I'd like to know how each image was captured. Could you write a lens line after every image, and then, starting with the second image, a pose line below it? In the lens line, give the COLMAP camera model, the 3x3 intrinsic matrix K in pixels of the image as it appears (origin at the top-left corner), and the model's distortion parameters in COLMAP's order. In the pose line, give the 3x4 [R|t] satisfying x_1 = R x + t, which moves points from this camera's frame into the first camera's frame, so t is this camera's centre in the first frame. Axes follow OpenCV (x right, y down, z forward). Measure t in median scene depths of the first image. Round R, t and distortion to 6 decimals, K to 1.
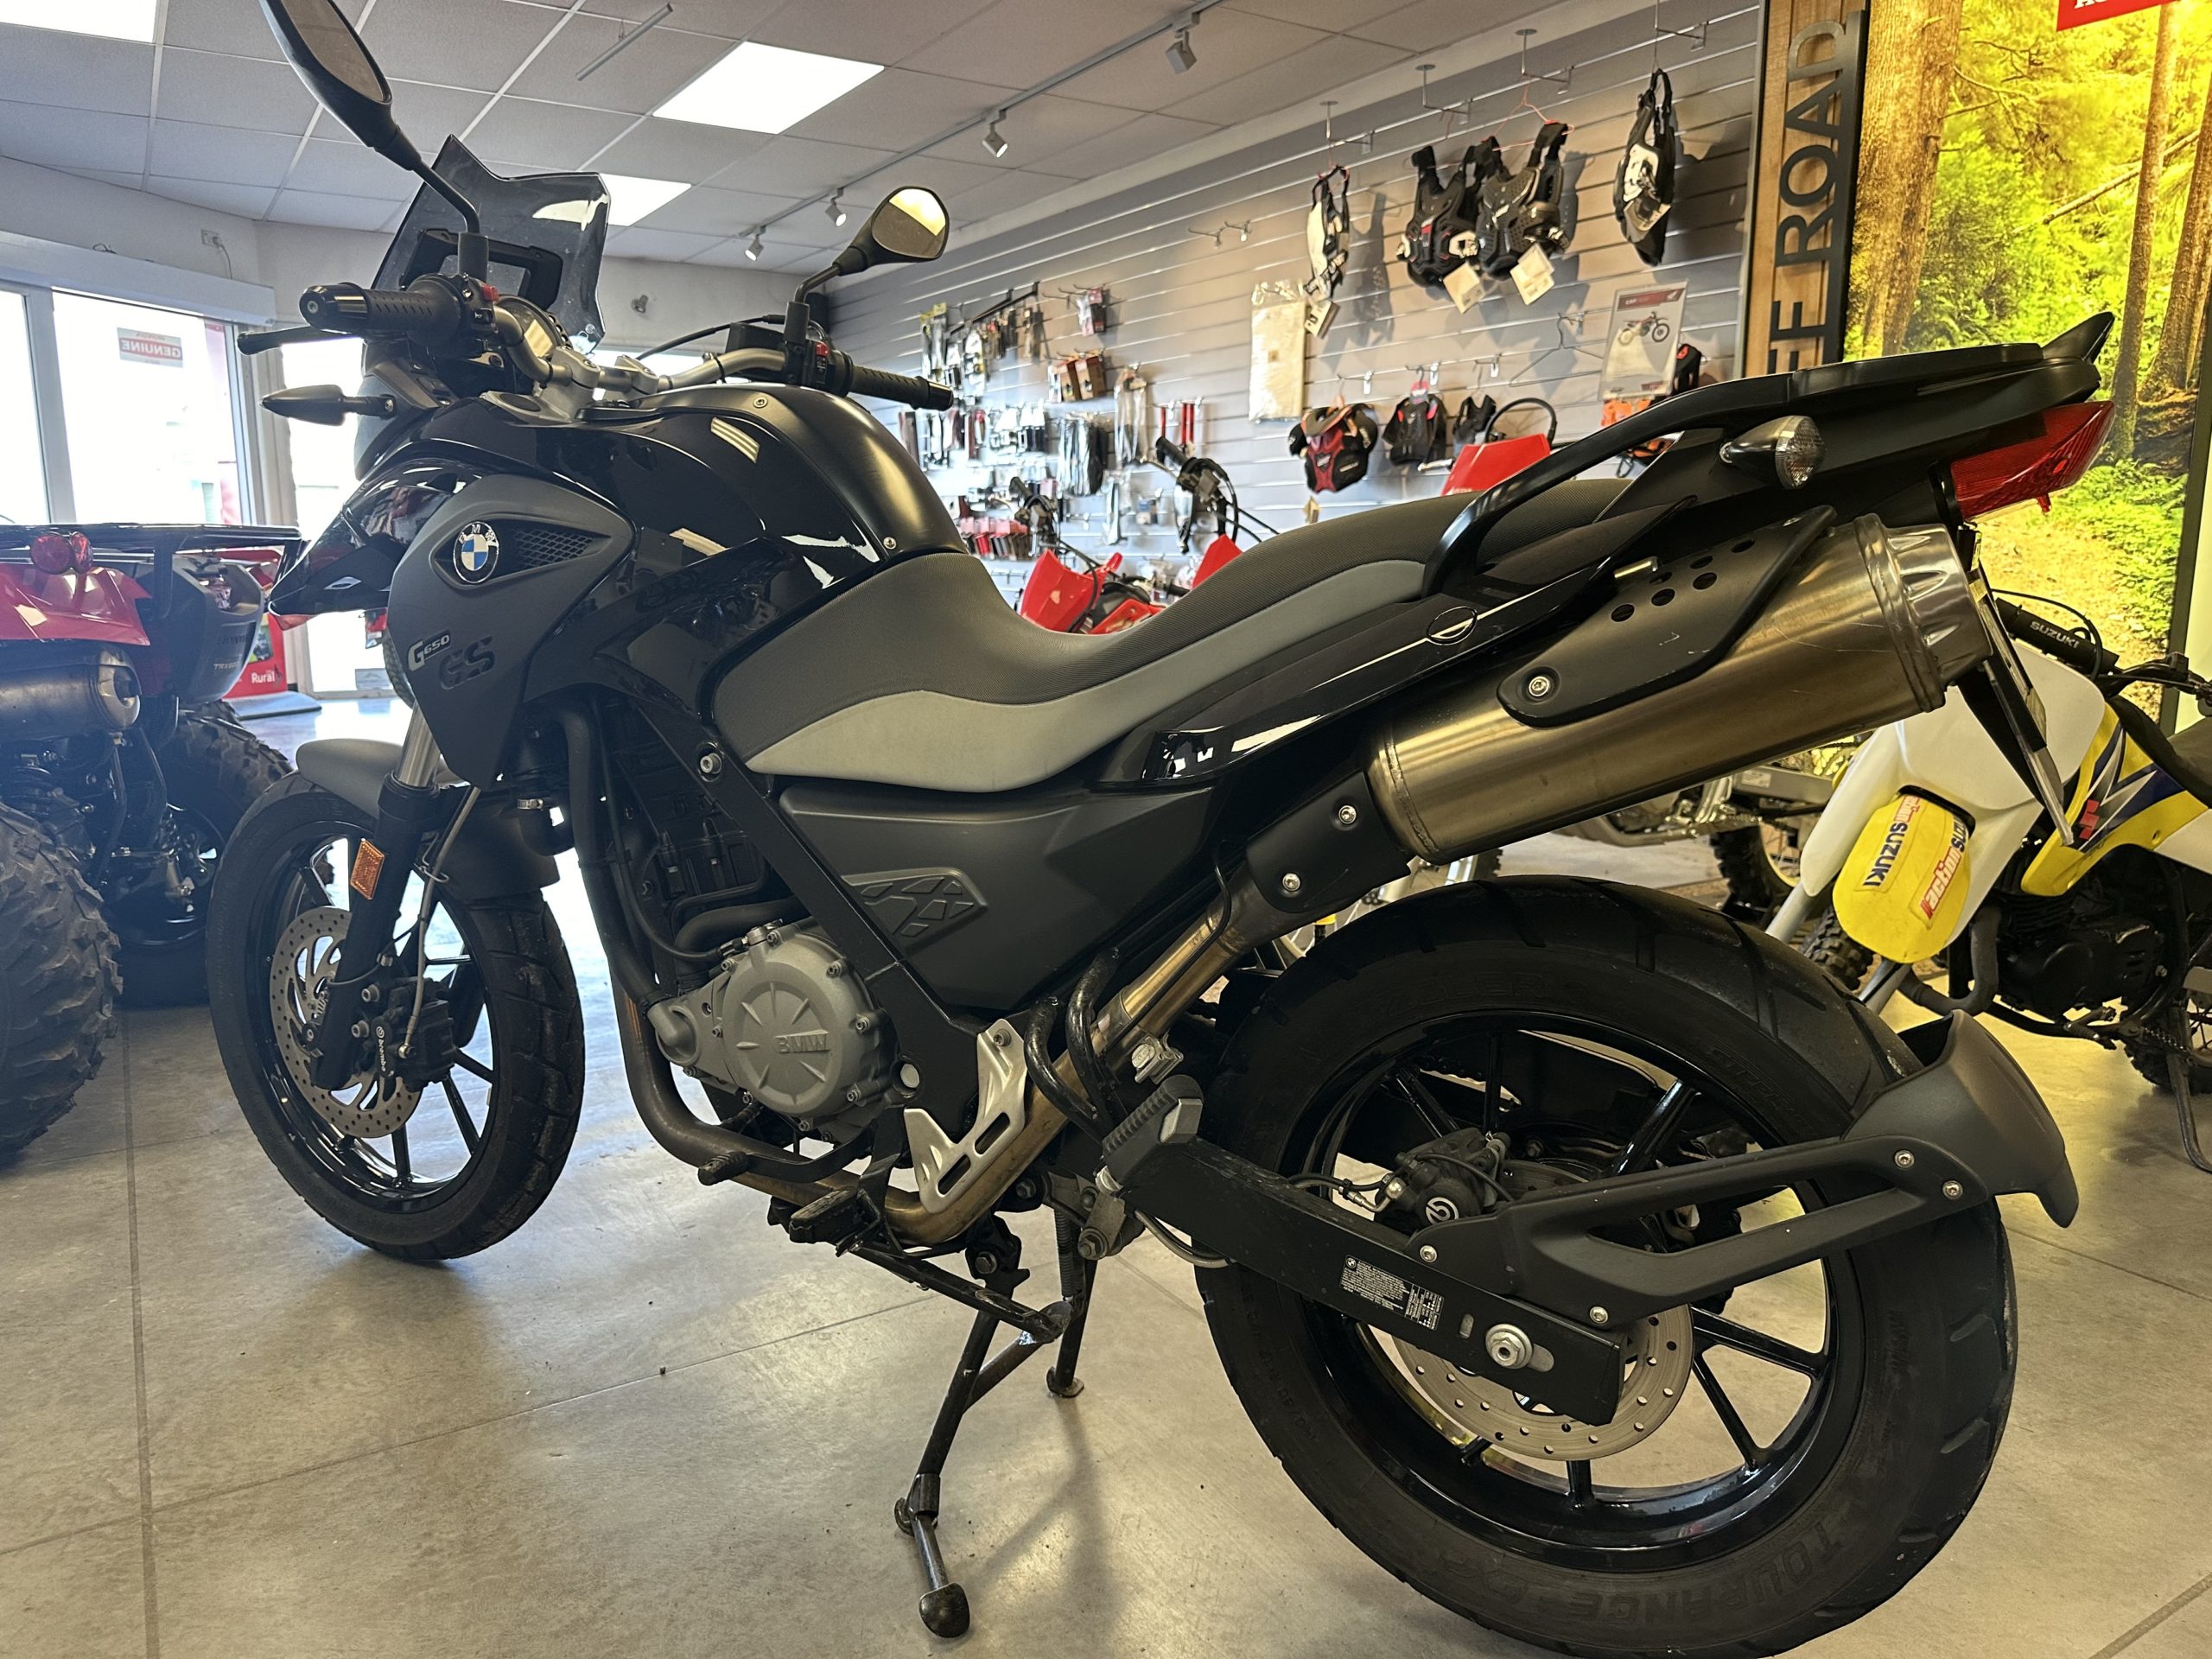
lens RADIAL K [[1622.0, 0, 1106.0], [0, 1622.0, 829.5], [0, 0, 1]] dist [0.024030, -0.007375]
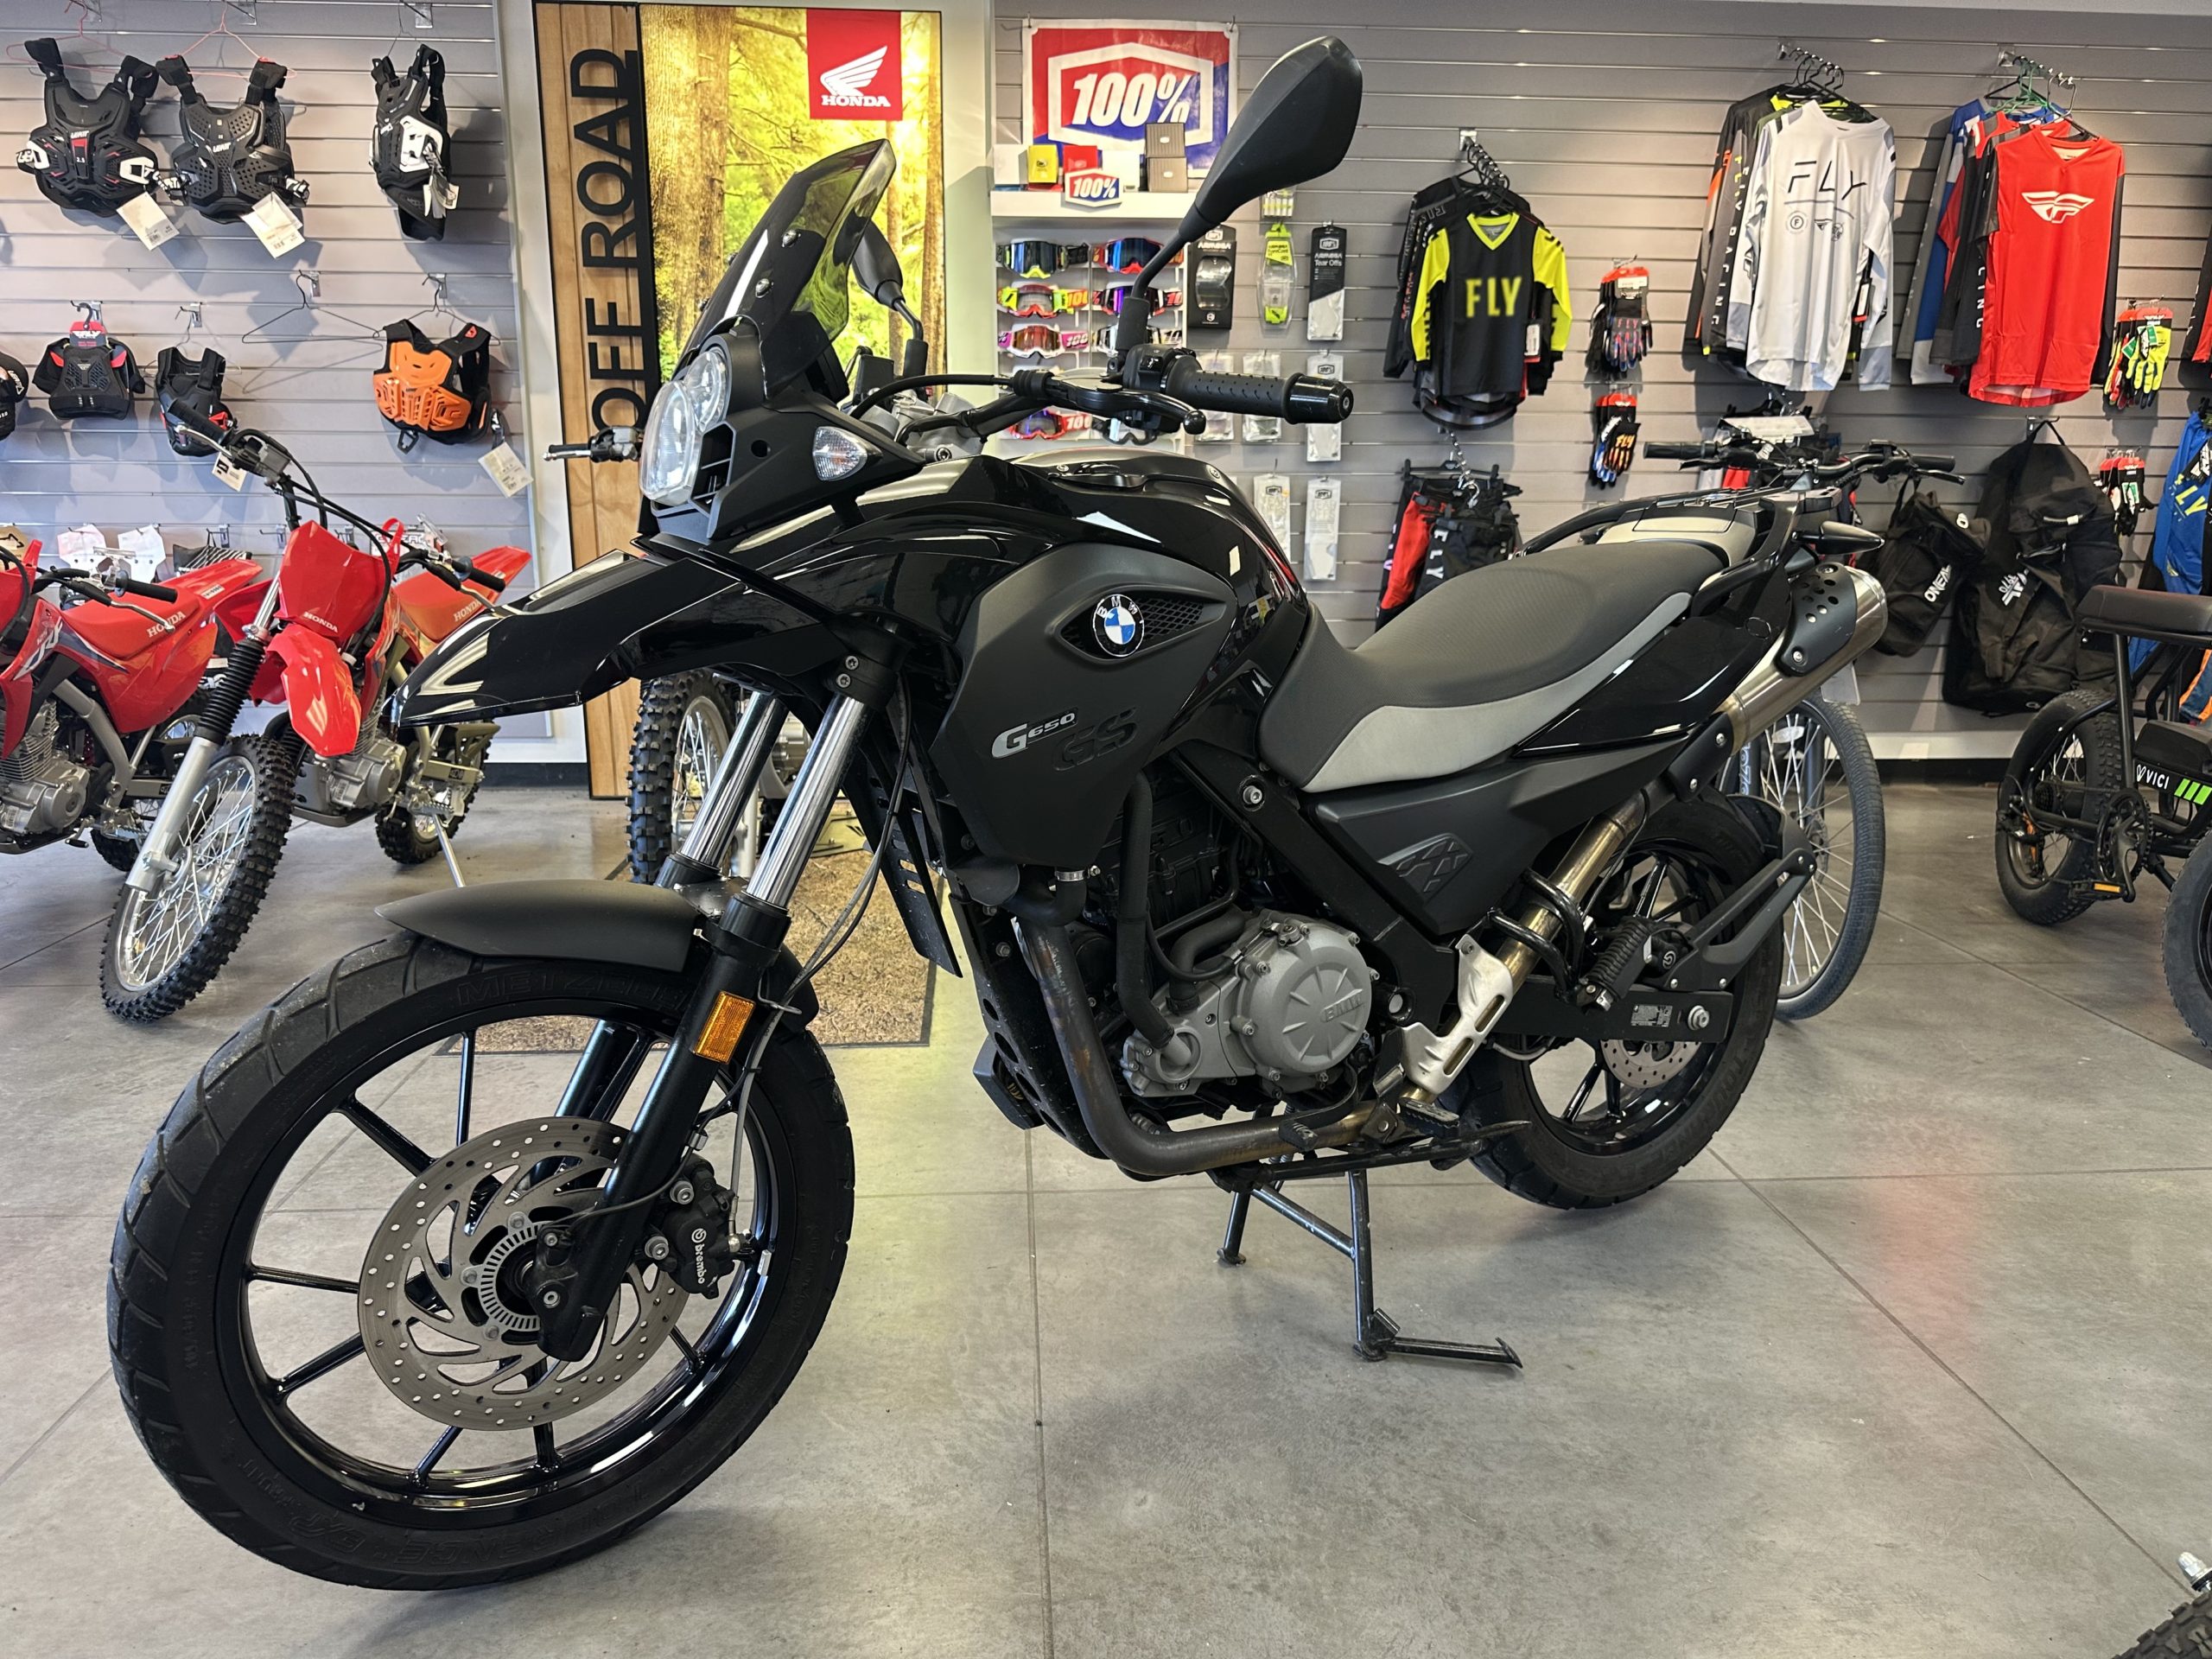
lens RADIAL K [[1622.0, 0, 1106.0], [0, 1622.0, 829.5], [0, 0, 1]] dist [0.024030, -0.007375]
pose [[0.478658, -0.181768, 0.858980, -0.451368], [0.148199, 0.981025, 0.125012, -0.061913], [-0.865404, 0.067462, 0.496513, 0.187968]]
